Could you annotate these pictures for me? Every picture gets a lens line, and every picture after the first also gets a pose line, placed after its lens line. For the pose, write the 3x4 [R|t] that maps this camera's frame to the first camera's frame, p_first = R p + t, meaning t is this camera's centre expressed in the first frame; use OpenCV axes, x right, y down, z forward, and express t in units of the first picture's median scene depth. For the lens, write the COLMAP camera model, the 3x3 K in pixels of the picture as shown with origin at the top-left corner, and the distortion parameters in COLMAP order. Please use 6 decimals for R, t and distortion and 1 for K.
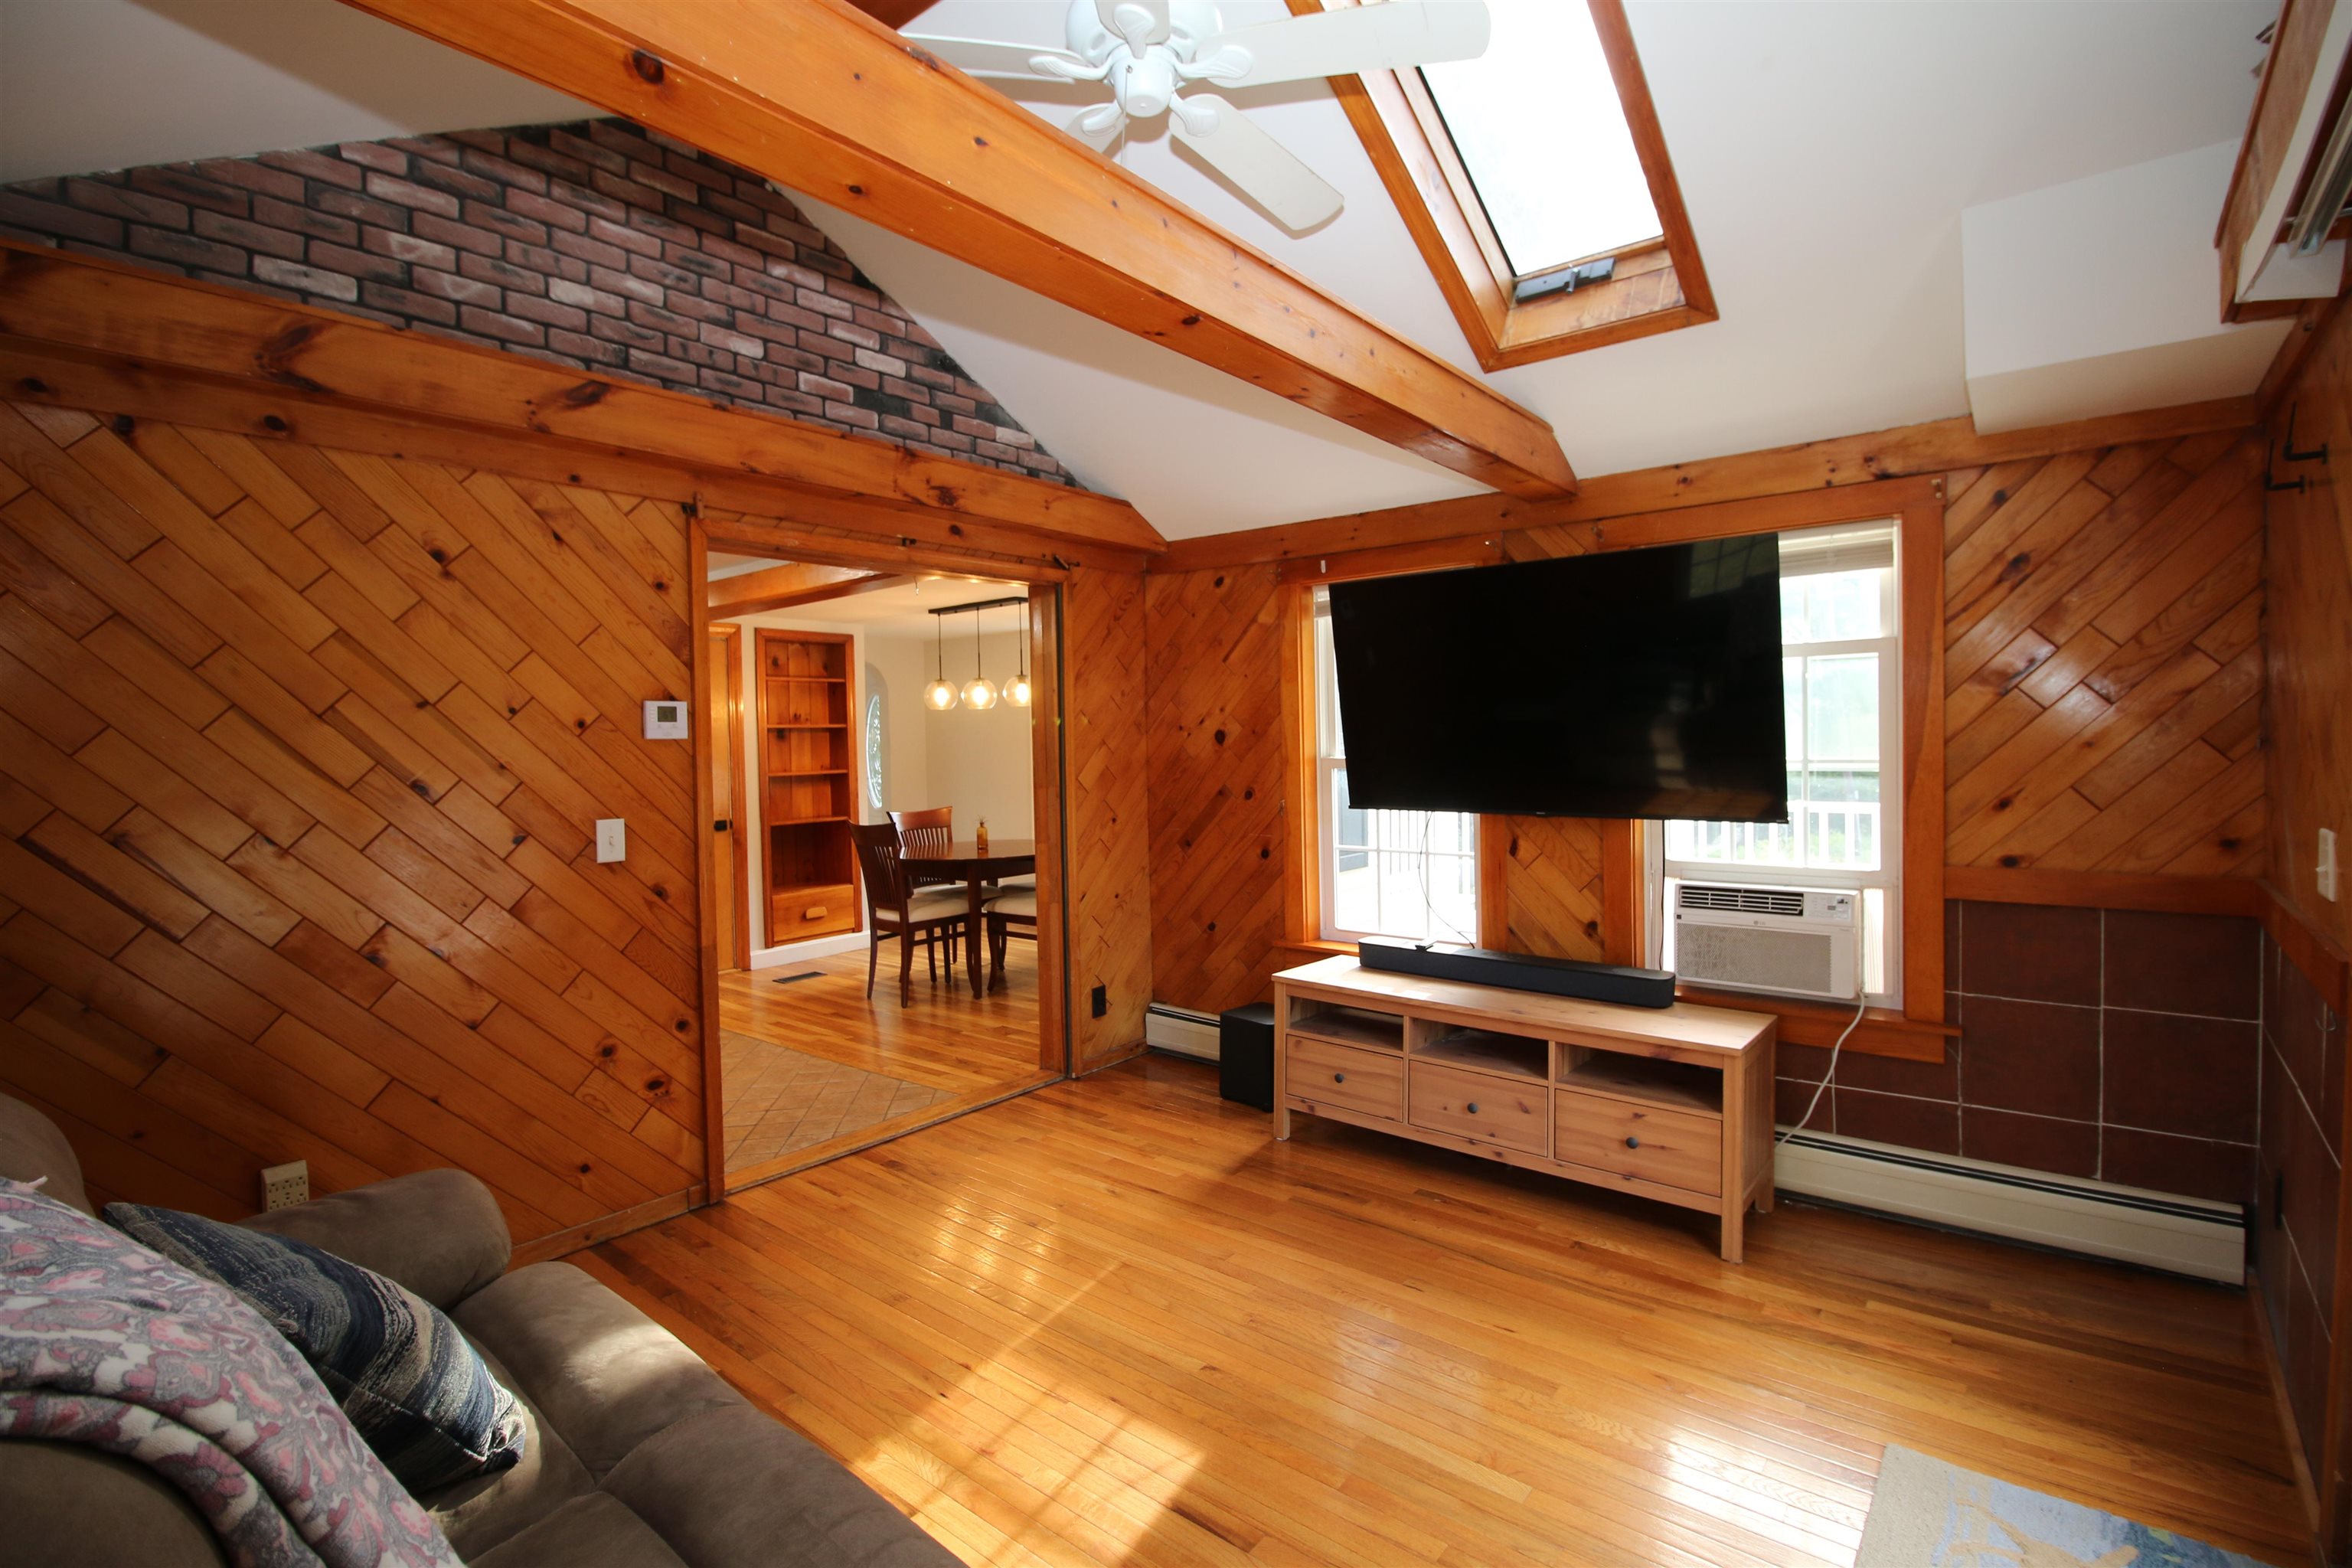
lens RADIAL K [[1094.5, 0, 1182.3], [0, 1094.5, 762.5], [0, 0, 1]] dist [0.000636, -0.014209]
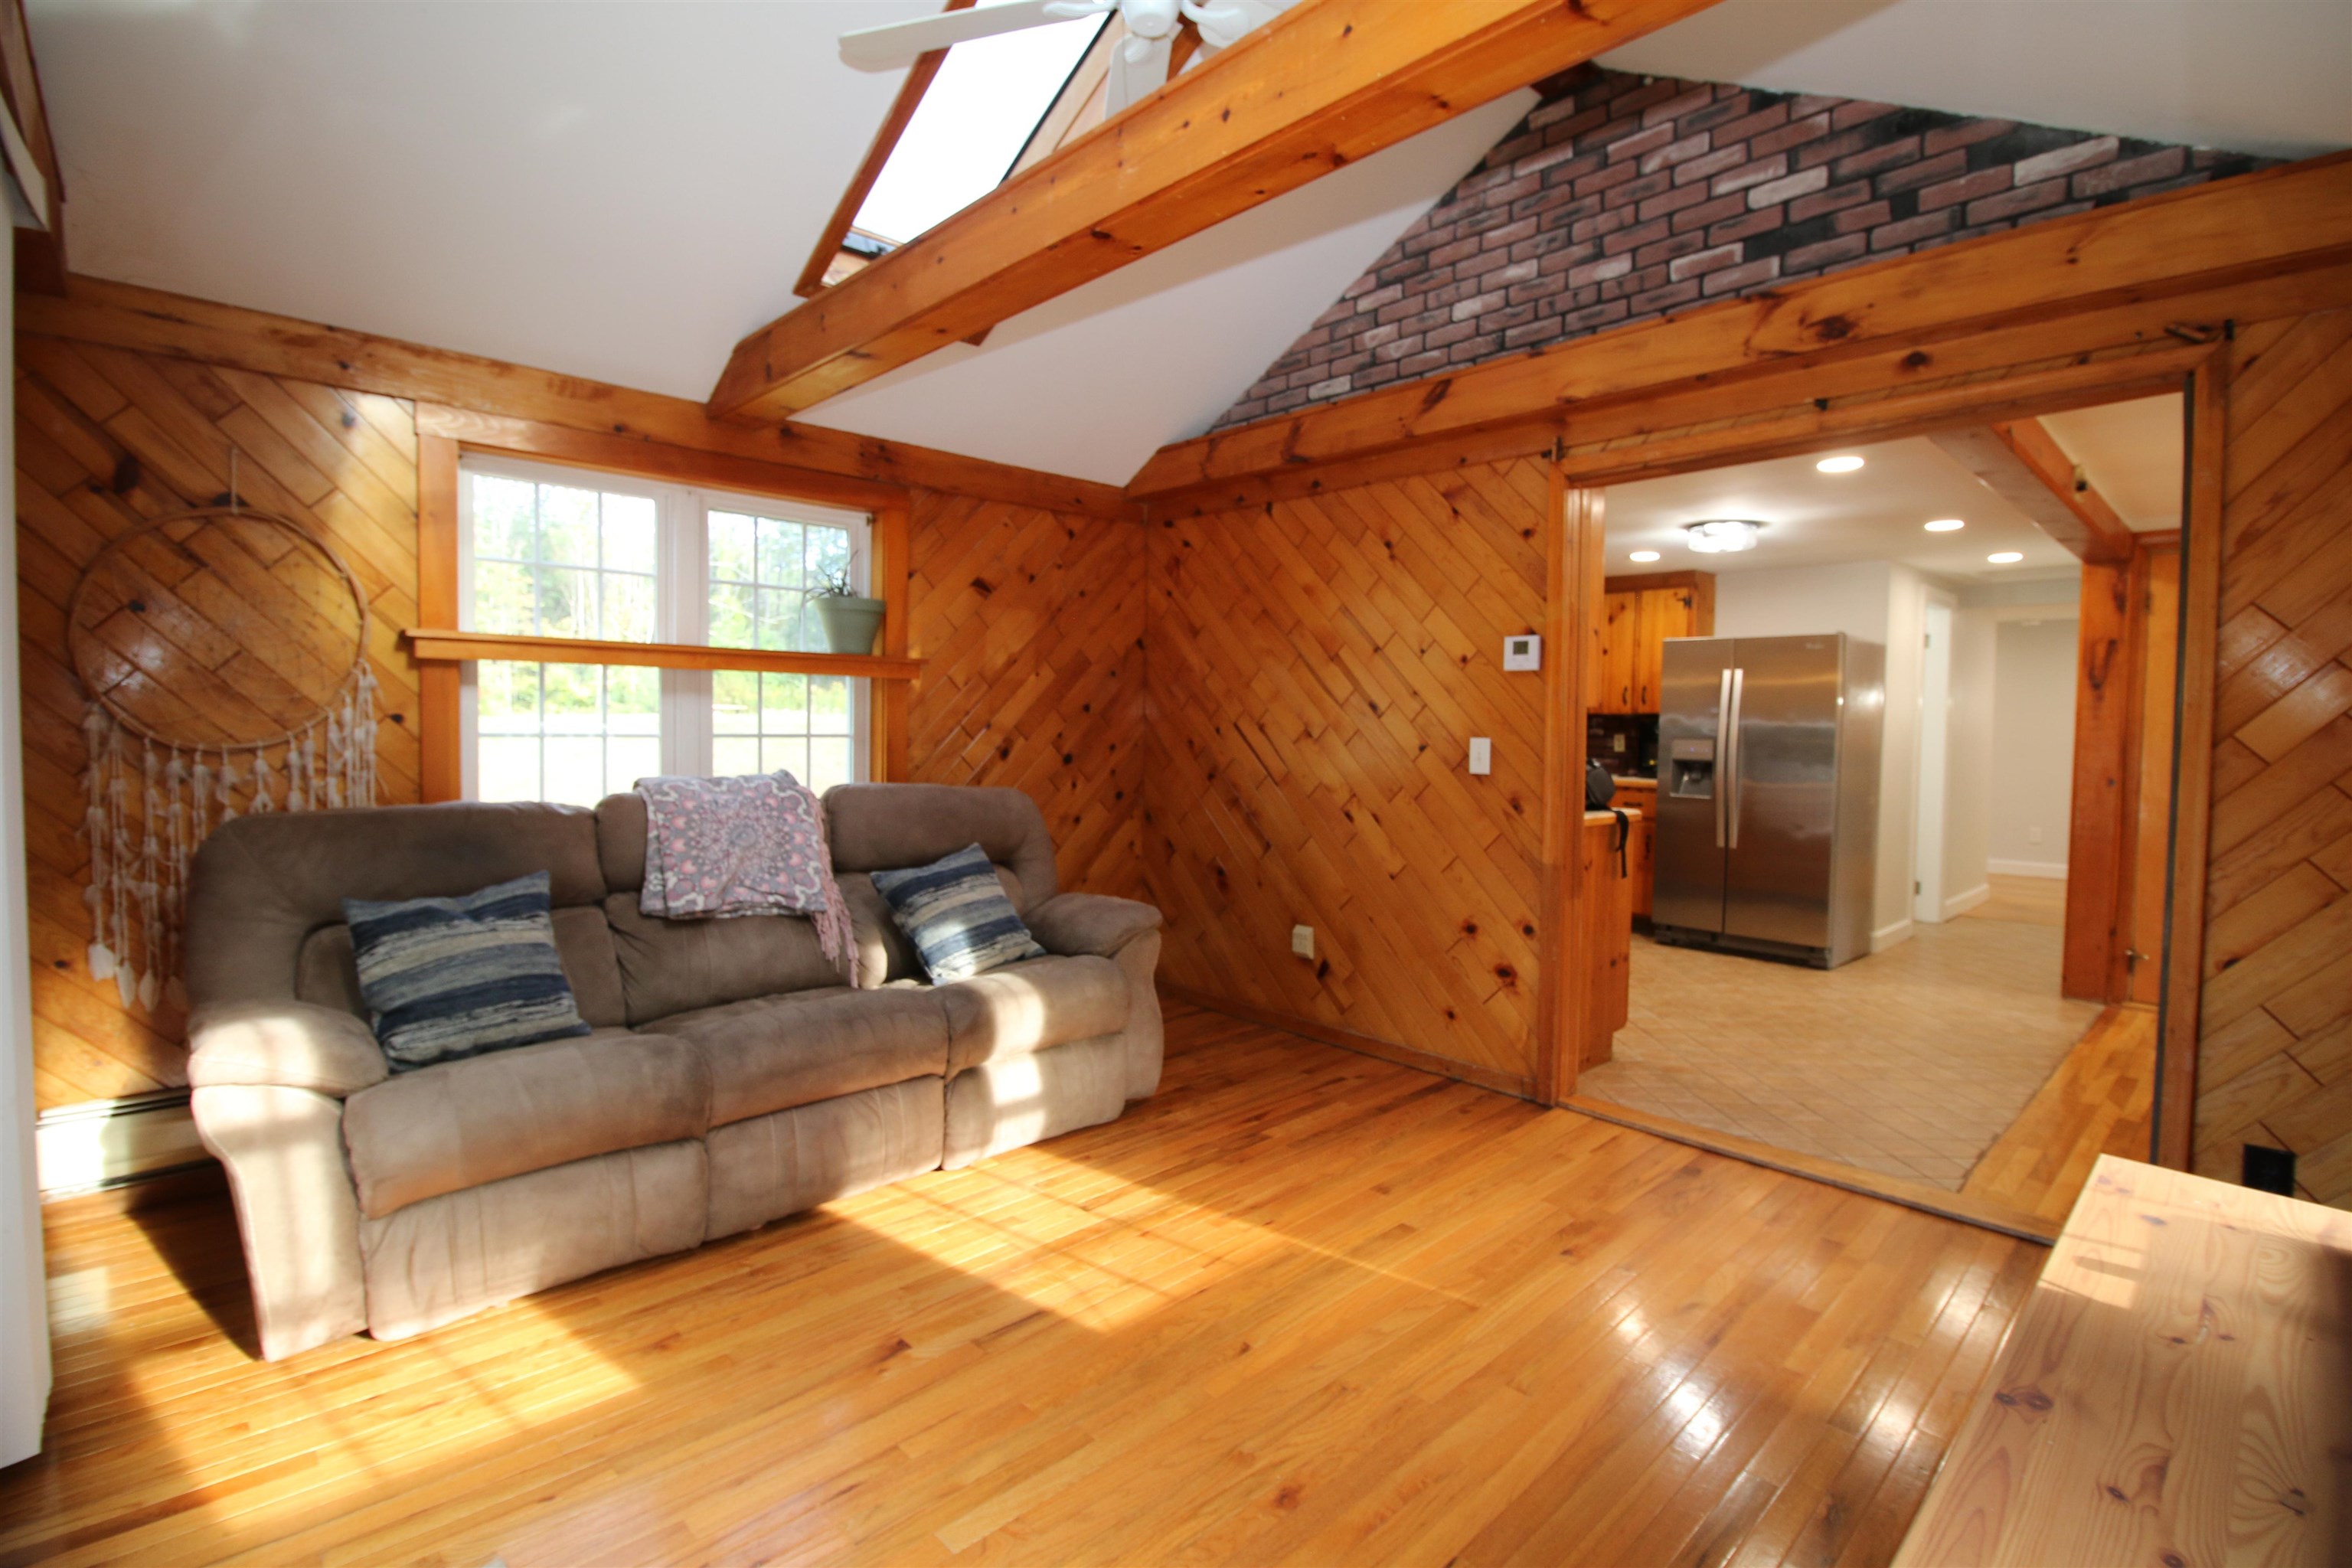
lens RADIAL K [[1083.5, 0, 1174.3], [0, 1083.5, 766.4], [0, 0, 1]] dist [0.000607, -0.010111]
pose [[-0.135036, 0.055608, -0.989279, 0.695321], [-0.032111, 0.997654, 0.060462, 0.021681], [0.990320, 0.039931, -0.132933, 0.820308]]
